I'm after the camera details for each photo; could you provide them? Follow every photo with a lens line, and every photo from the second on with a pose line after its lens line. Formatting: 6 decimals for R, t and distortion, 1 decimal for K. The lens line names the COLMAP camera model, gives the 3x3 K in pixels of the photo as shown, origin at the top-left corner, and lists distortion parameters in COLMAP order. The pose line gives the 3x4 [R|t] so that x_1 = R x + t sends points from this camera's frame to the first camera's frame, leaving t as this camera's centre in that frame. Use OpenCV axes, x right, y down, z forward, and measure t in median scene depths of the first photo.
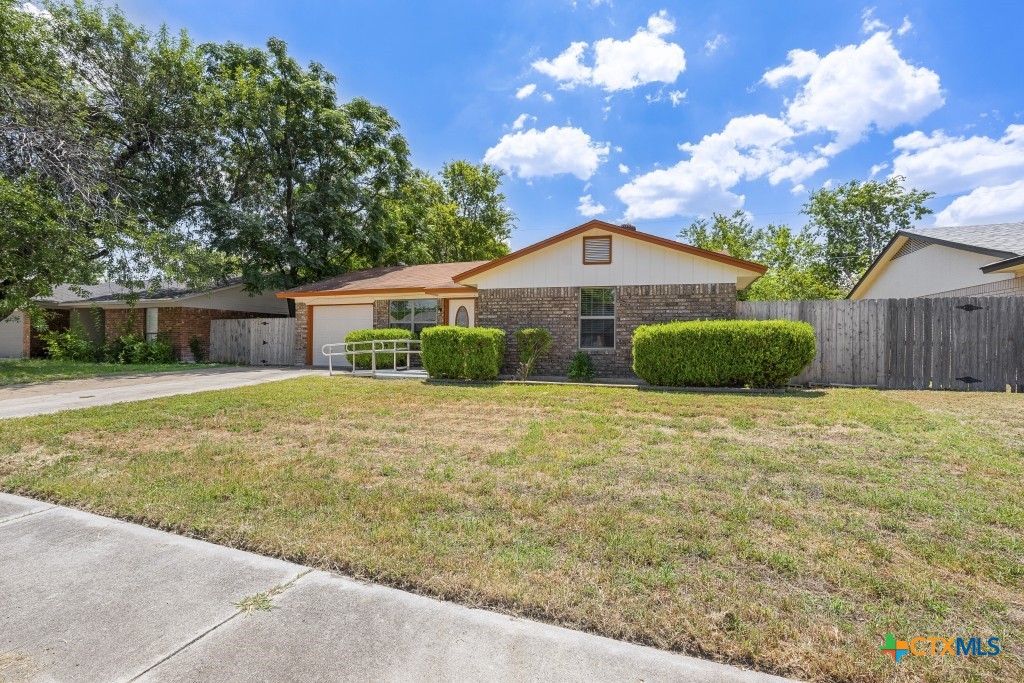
lens RADIAL K [[472.0, 0, 511.8], [0, 472.0, 327.4], [0, 0, 1]] dist [-0.080499, 0.042659]
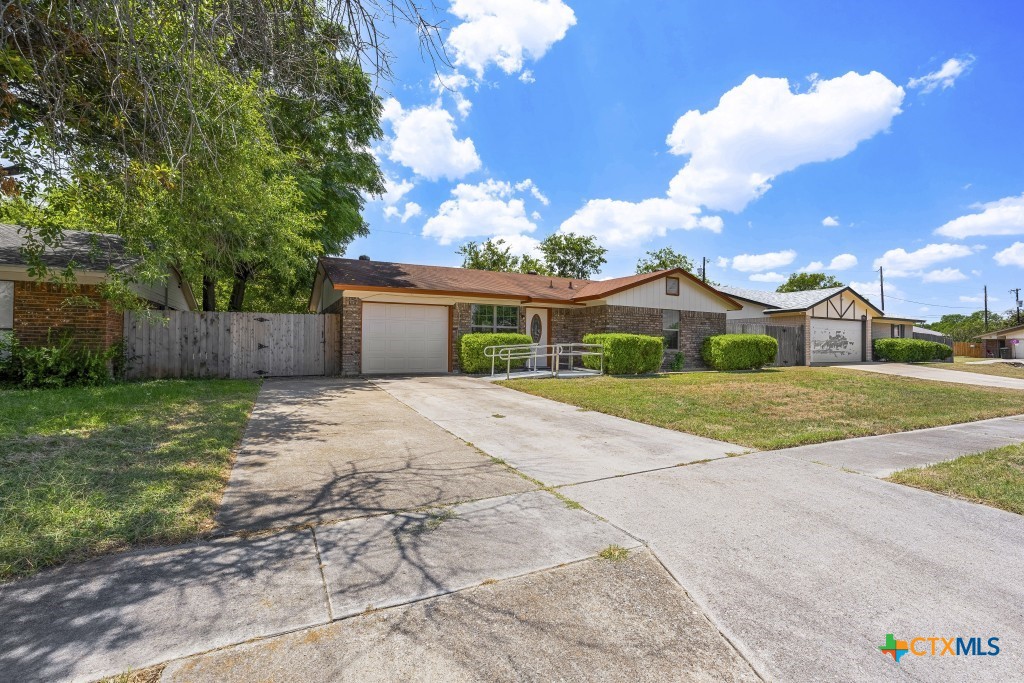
lens RADIAL K [[472.0, 0, 511.8], [0, 472.0, 327.4], [0, 0, 1]] dist [-0.080499, 0.042659]
pose [[0.672935, 0.026420, 0.739230, -0.990506], [-0.025357, 0.999599, -0.012642, 0.002987], [-0.739267, -0.010237, 0.673335, 0.272973]]
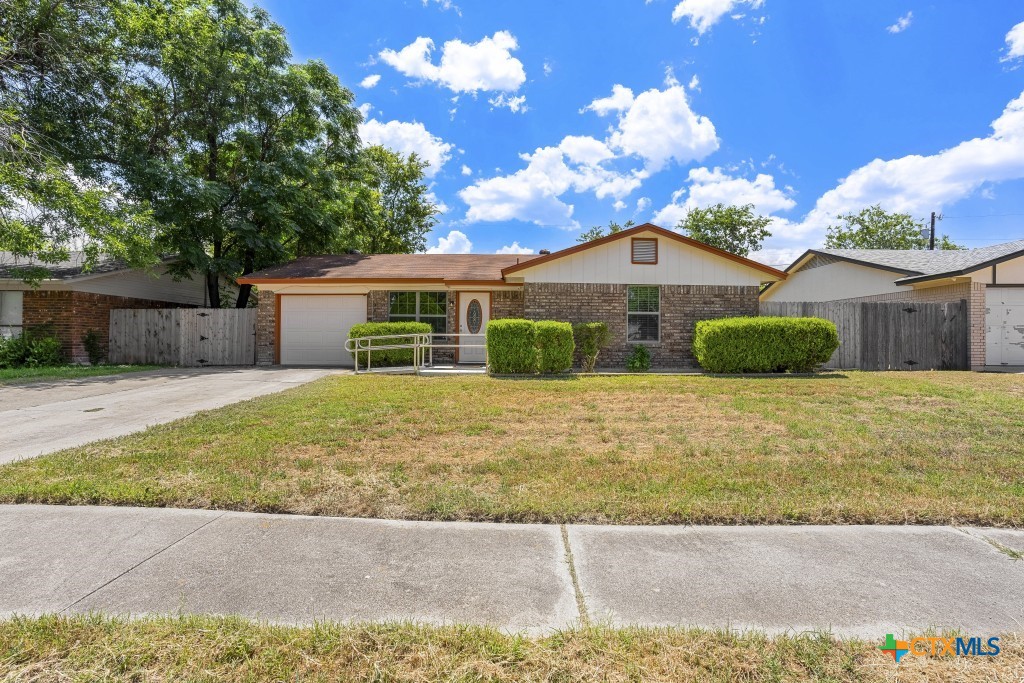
lens RADIAL K [[472.0, 0, 511.8], [0, 472.0, 327.4], [0, 0, 1]] dist [-0.080499, 0.042659]
pose [[0.942804, 0.007098, 0.333272, -0.355235], [-0.008189, 0.999965, 0.001869, 0.009562], [-0.333247, -0.004491, 0.942829, 0.062990]]
